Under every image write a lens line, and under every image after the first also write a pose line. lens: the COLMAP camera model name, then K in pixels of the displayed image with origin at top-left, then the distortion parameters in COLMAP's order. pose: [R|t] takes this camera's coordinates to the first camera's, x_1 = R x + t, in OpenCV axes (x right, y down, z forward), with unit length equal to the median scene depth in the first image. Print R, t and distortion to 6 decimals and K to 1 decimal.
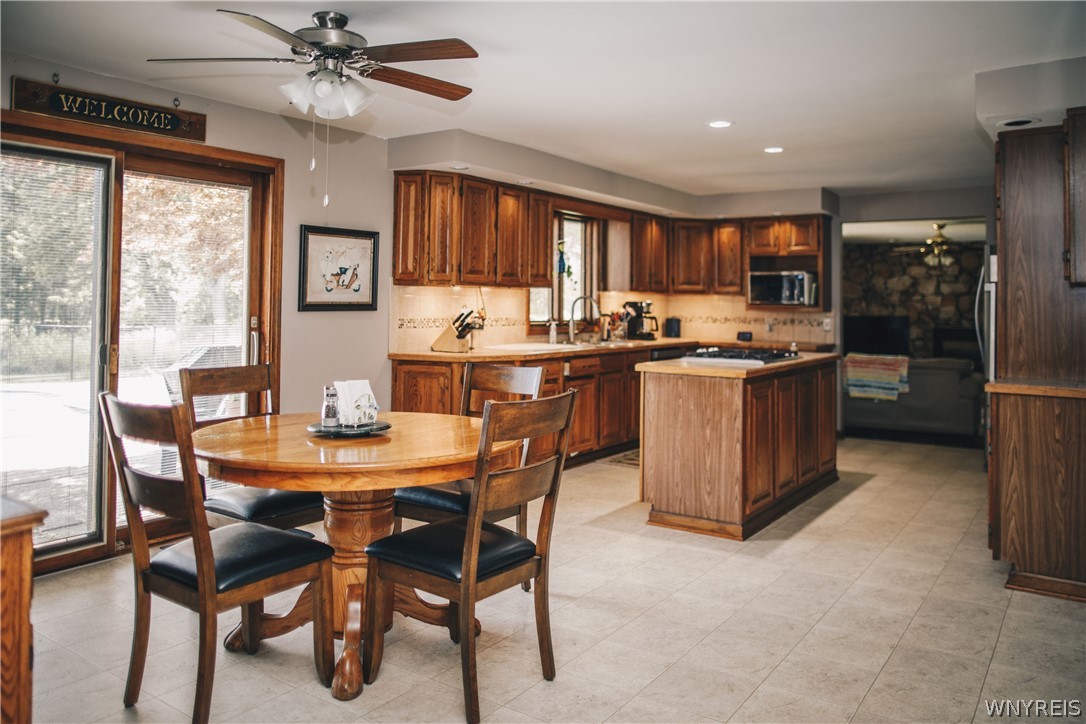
lens RADIAL K [[803.8, 0, 544.4], [0, 803.8, 276.9], [0, 0, 1]] dist [0.000992, 0.000378]
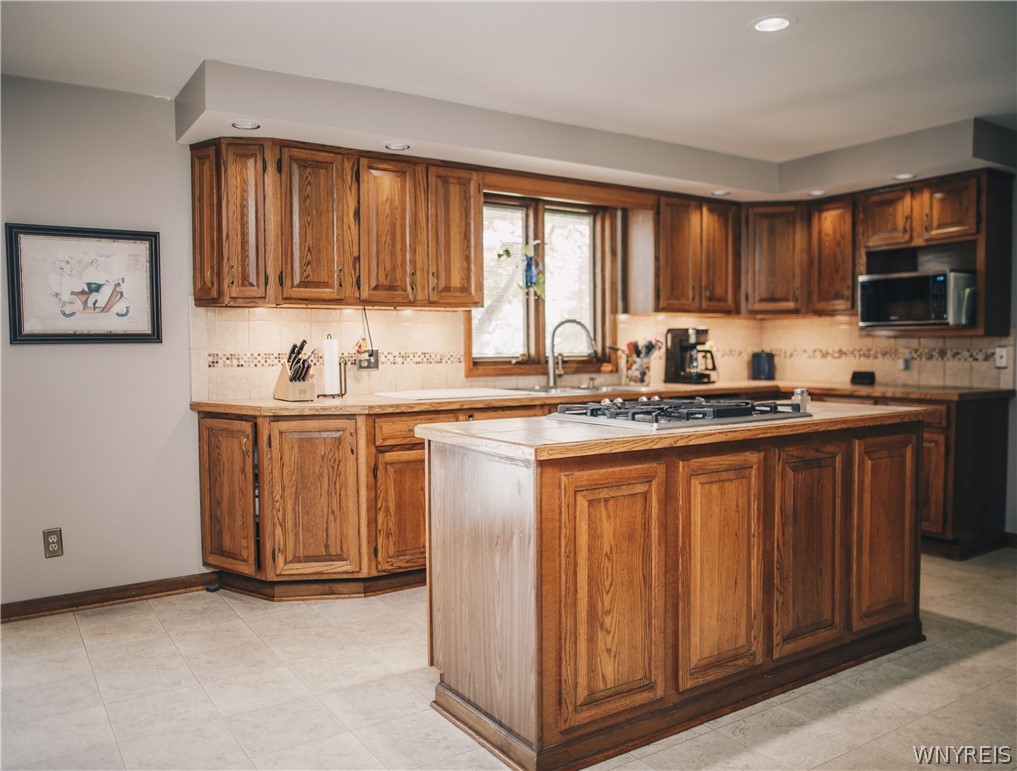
lens RADIAL K [[788.2, 0, 508.5], [0, 788.2, 385.5], [0, 0, 1]] dist [-0.011961, 0.001696]
pose [[0.924820, -0.000839, -0.380405, 0.245414], [0.030774, 0.996885, 0.072617, 0.027457], [0.379159, -0.078864, 0.921965, 0.333311]]
